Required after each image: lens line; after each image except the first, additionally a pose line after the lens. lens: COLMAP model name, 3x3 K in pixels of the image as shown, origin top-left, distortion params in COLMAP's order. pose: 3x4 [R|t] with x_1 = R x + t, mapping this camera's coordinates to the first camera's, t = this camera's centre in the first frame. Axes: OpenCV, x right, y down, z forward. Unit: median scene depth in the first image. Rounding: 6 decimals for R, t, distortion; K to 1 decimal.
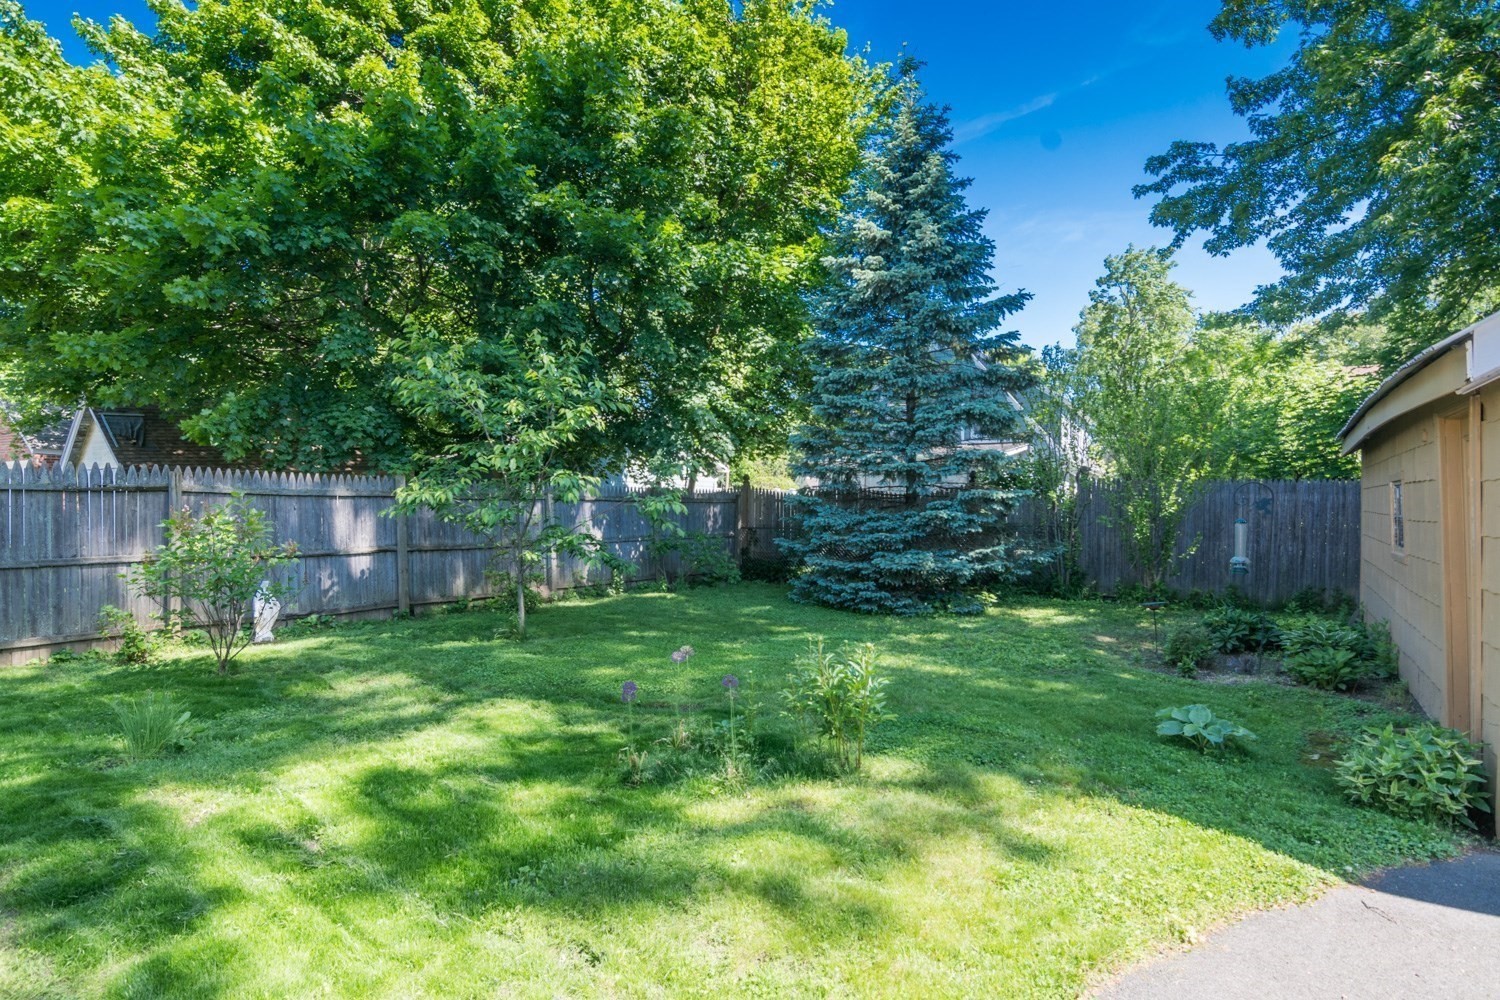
lens RADIAL K [[738.3, 0, 750.3], [0, 738.3, 530.7], [0, 0, 1]] dist [-0.028891, 0.000238]
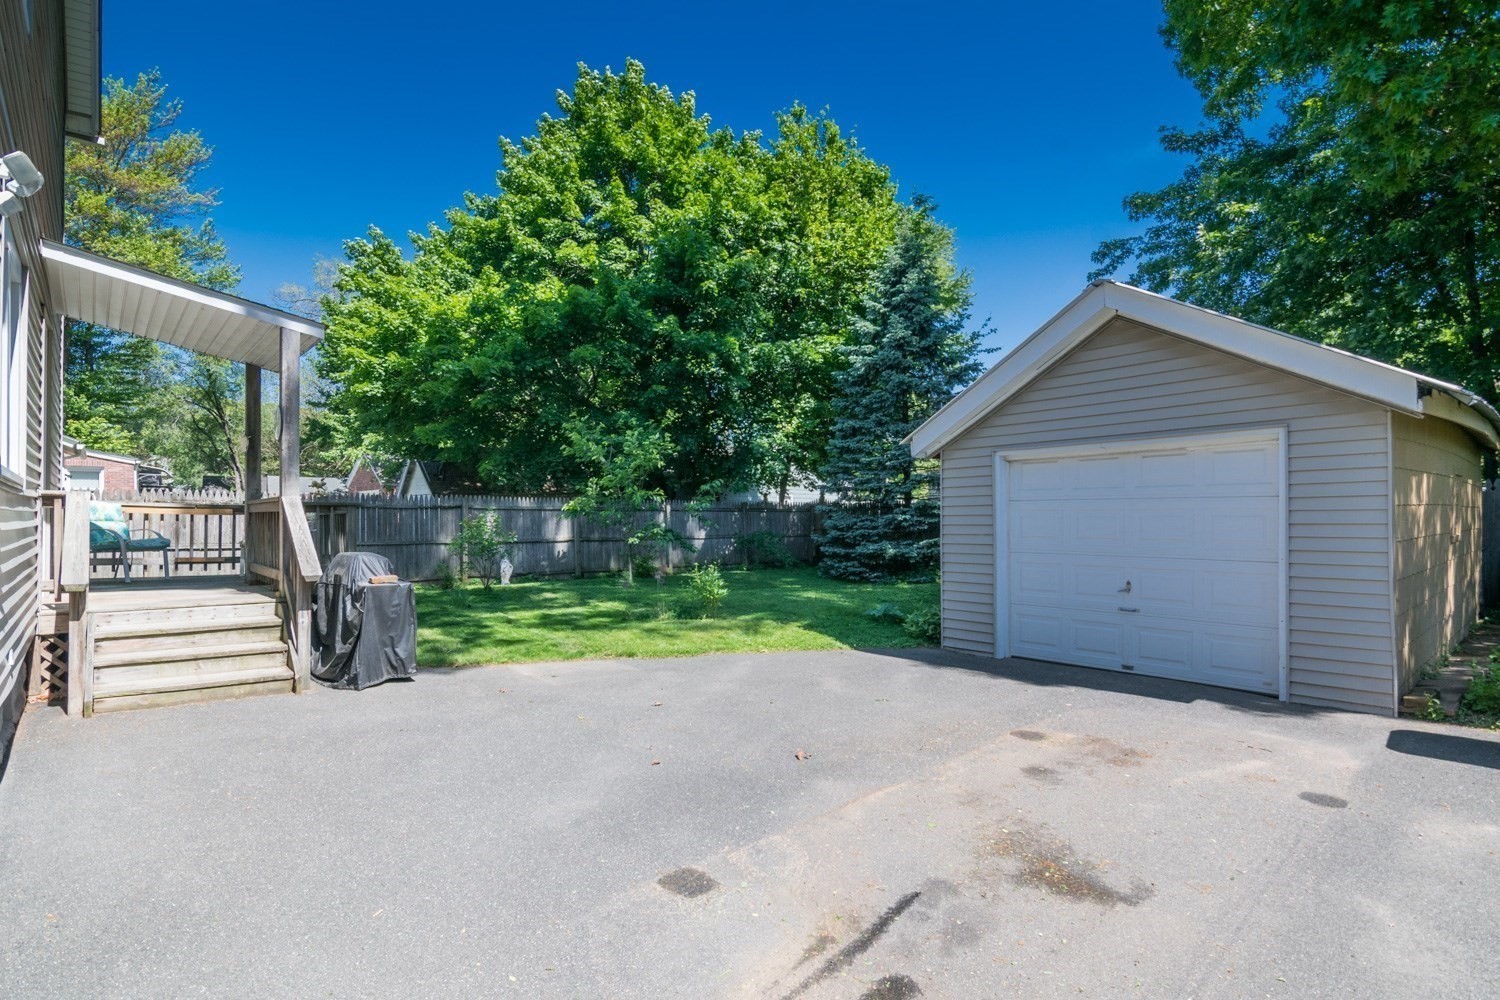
lens RADIAL K [[717.2, 0, 751.7], [0, 717.2, 515.6], [0, 0, 1]] dist [-0.002714, -0.000719]
pose [[0.961380, -0.010906, -0.275008, 0.337679], [0.000660, 0.999303, -0.037325, 0.027351], [0.275223, 0.035702, 0.960717, -0.455151]]
